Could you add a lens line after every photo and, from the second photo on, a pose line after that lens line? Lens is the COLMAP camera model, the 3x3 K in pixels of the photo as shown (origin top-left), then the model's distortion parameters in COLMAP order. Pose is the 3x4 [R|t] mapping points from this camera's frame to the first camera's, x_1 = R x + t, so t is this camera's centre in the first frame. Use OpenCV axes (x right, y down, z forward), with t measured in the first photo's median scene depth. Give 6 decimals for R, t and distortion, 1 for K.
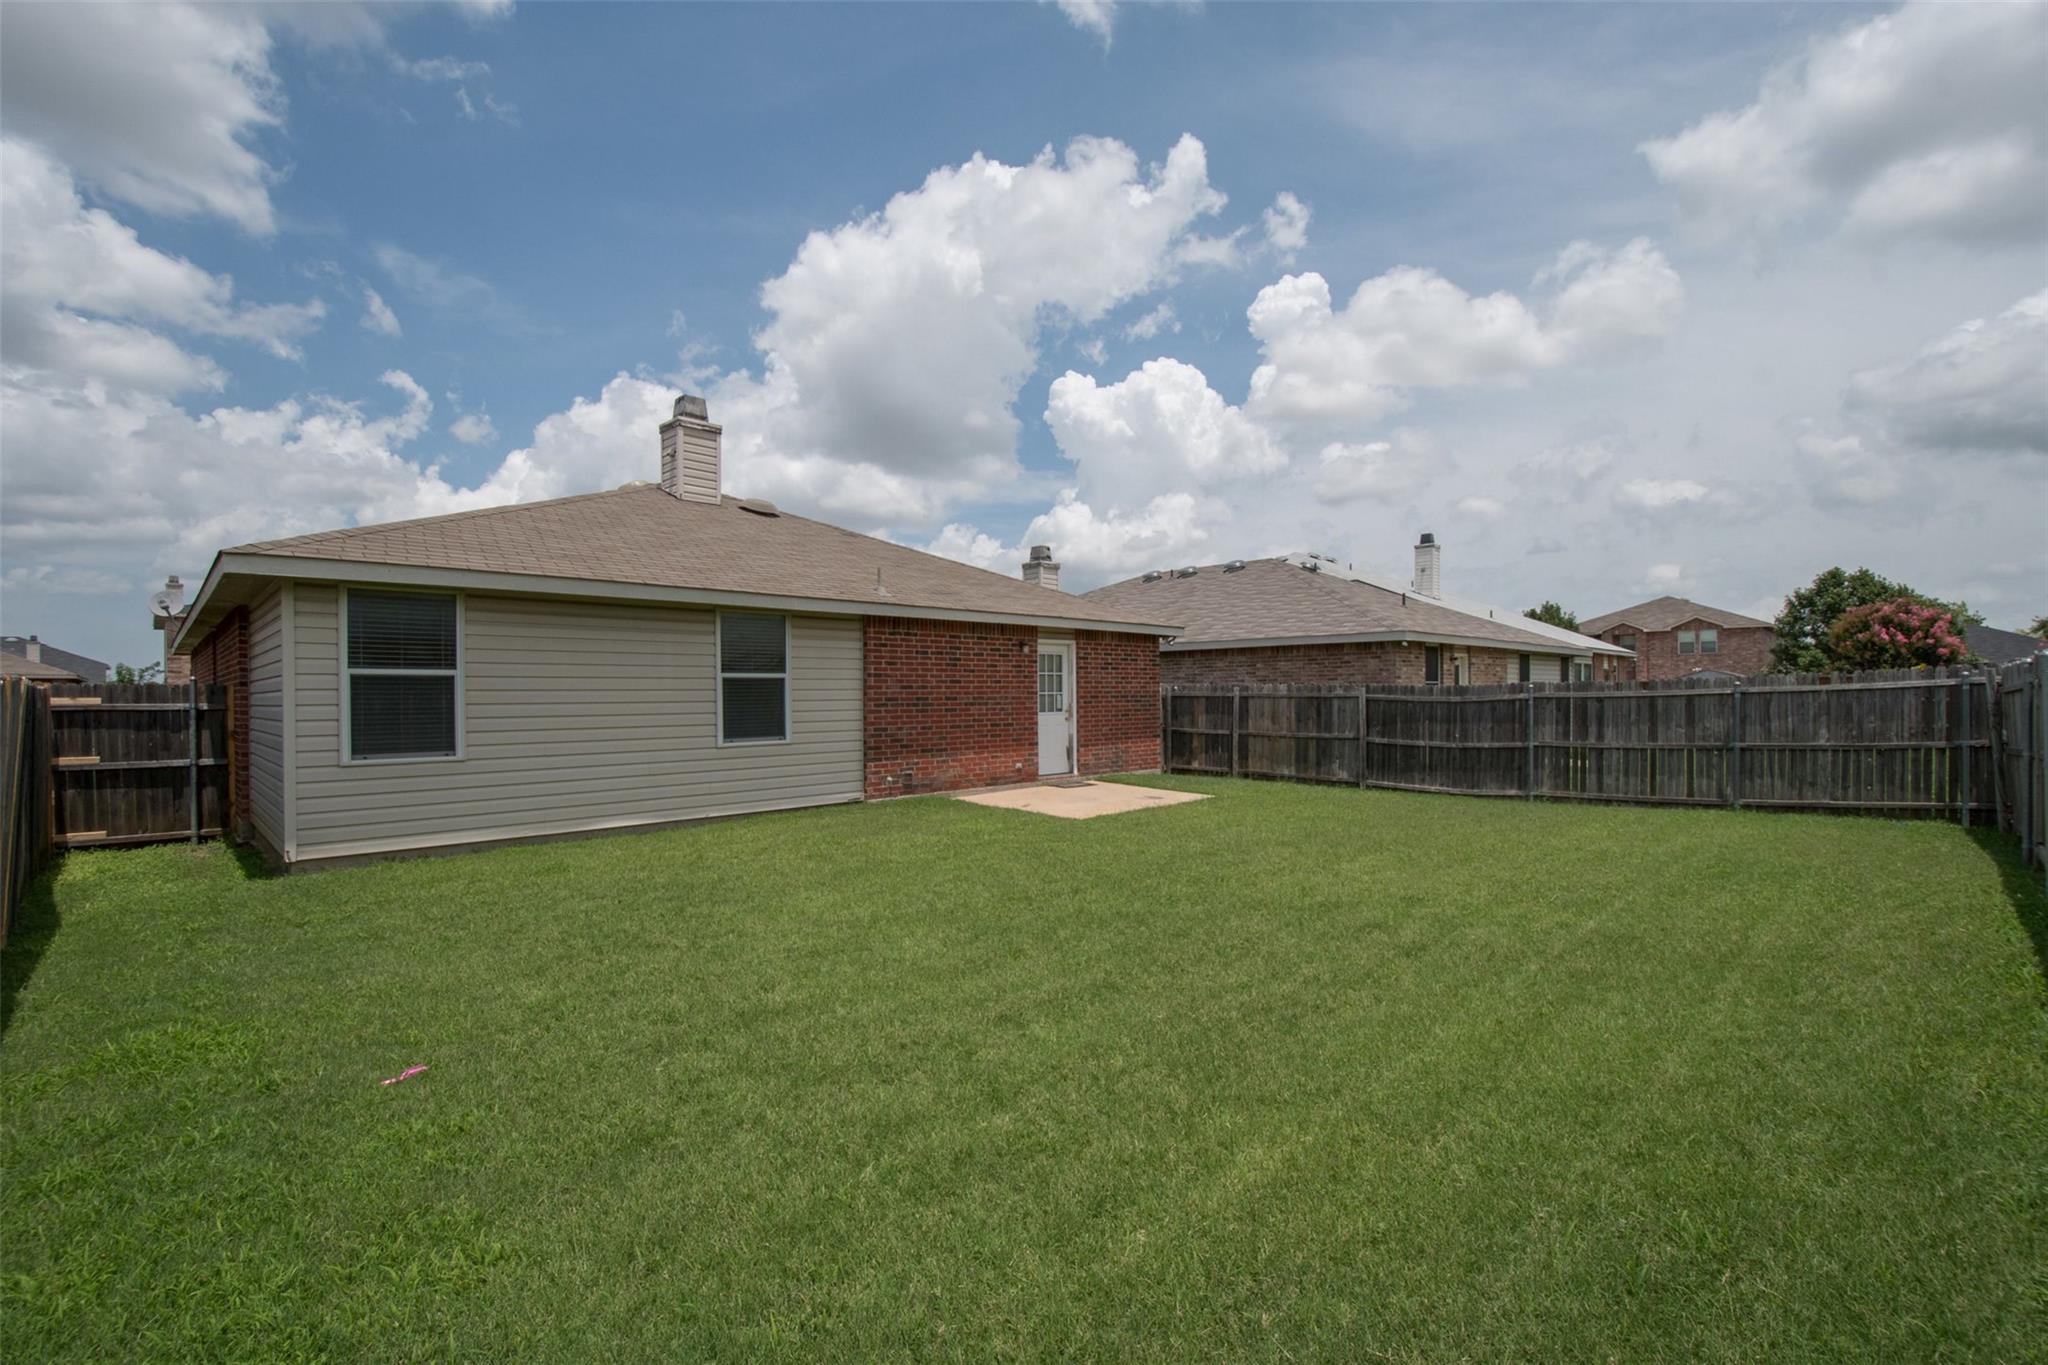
lens RADIAL K [[897.7, 0, 1024.0], [0, 897.7, 682.5], [0, 0, 1]] dist [-0.026965, -0.000498]
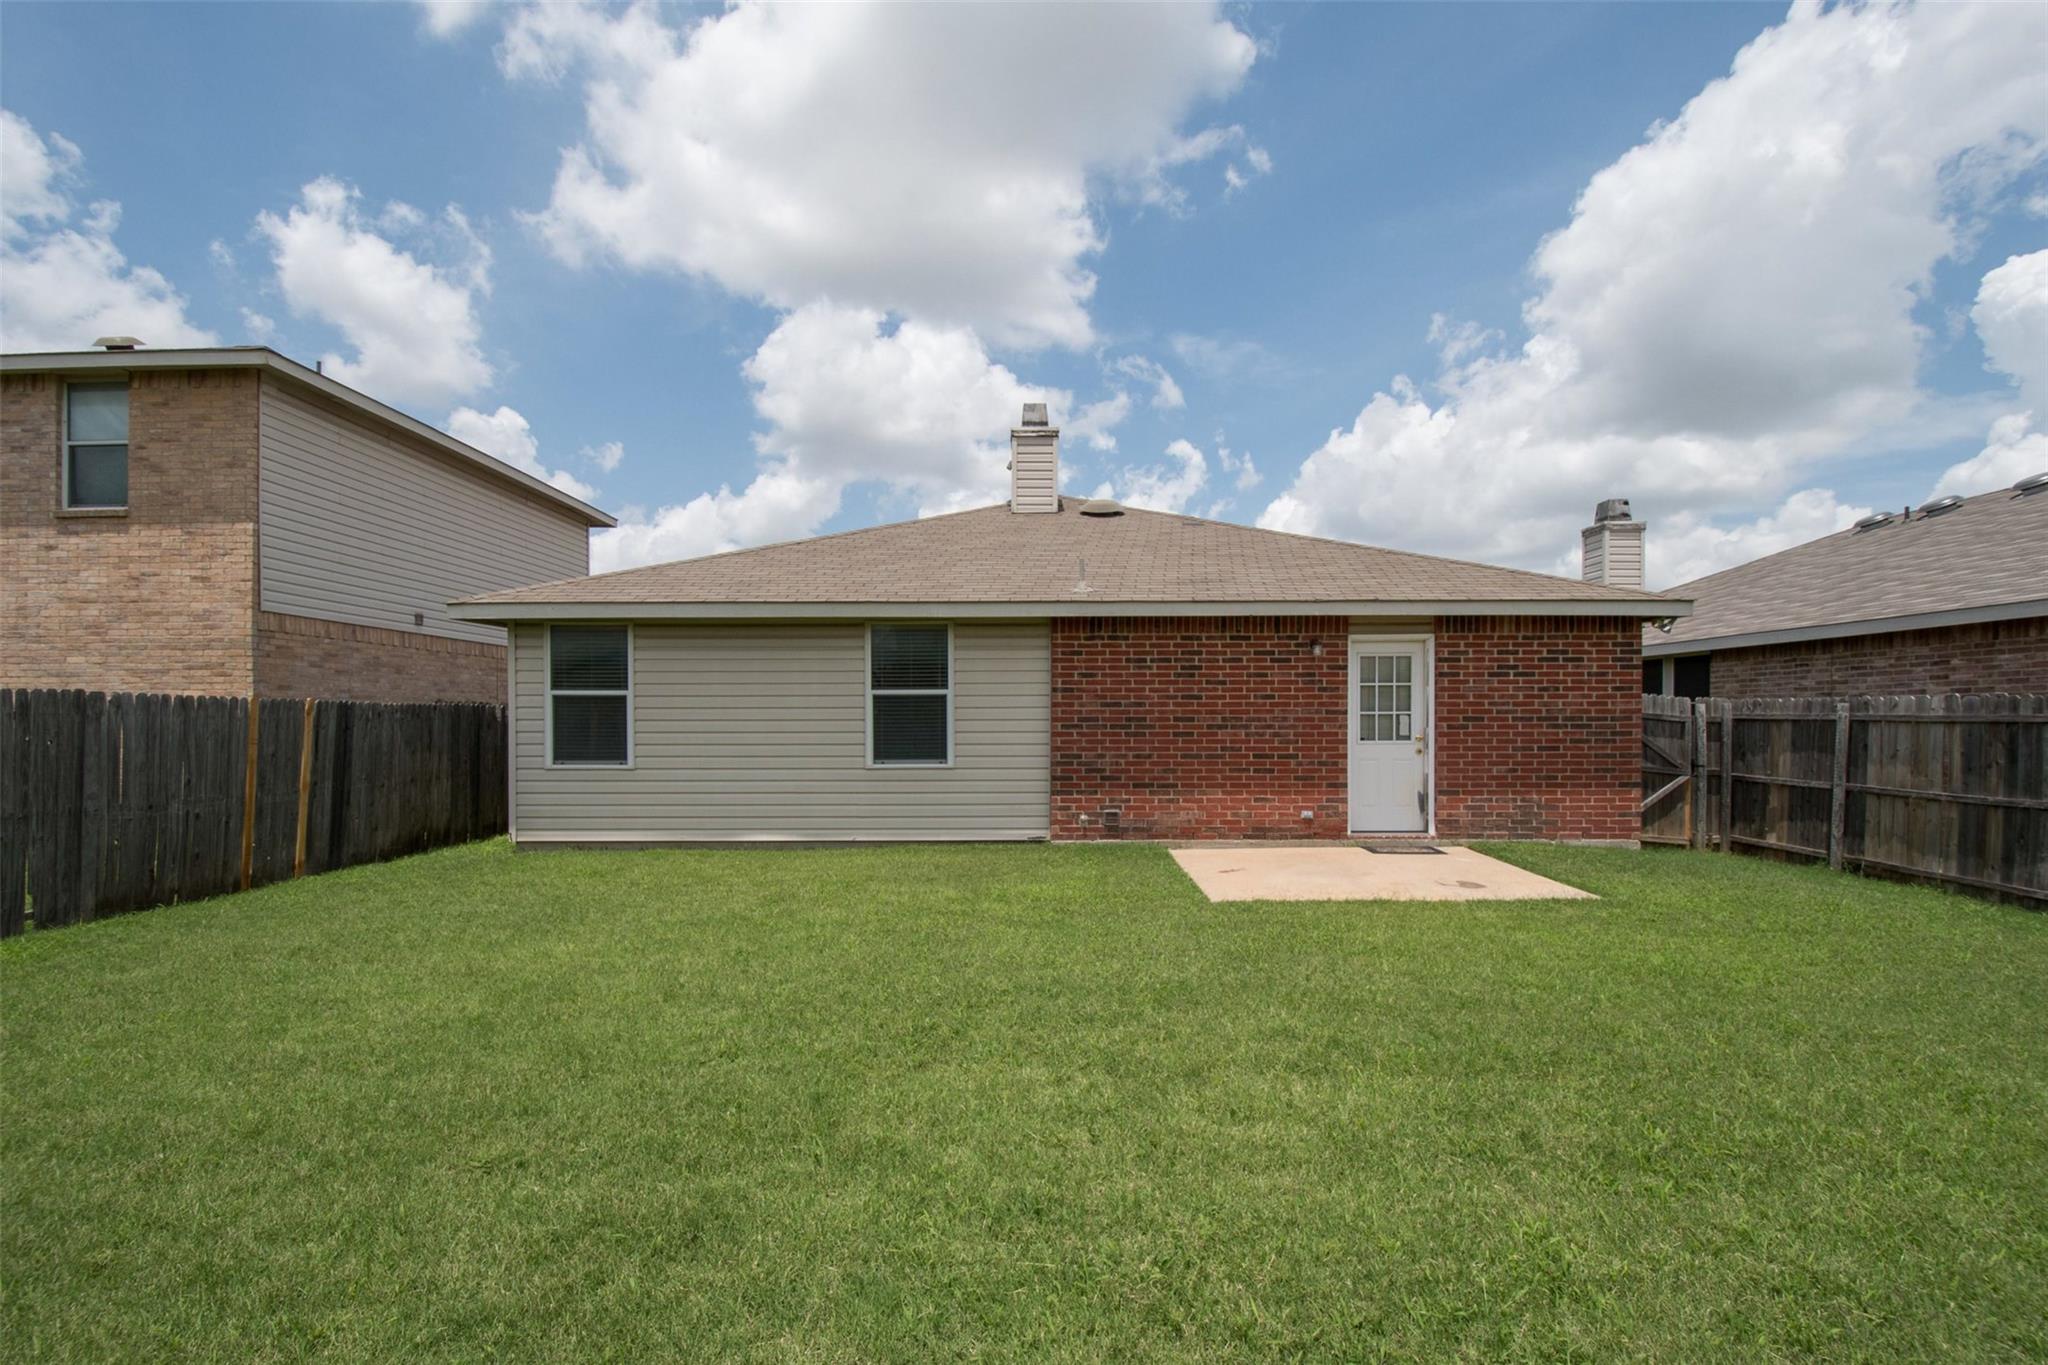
lens RADIAL K [[920.7, 0, 1023.0], [0, 920.7, 717.0], [0, 0, 1]] dist [-0.009922, -0.000498]
pose [[0.702715, 0.001316, -0.711470, 0.329234], [0.005148, 0.999963, 0.006934, 0.008569], [0.711453, -0.008535, 0.702682, 0.304979]]
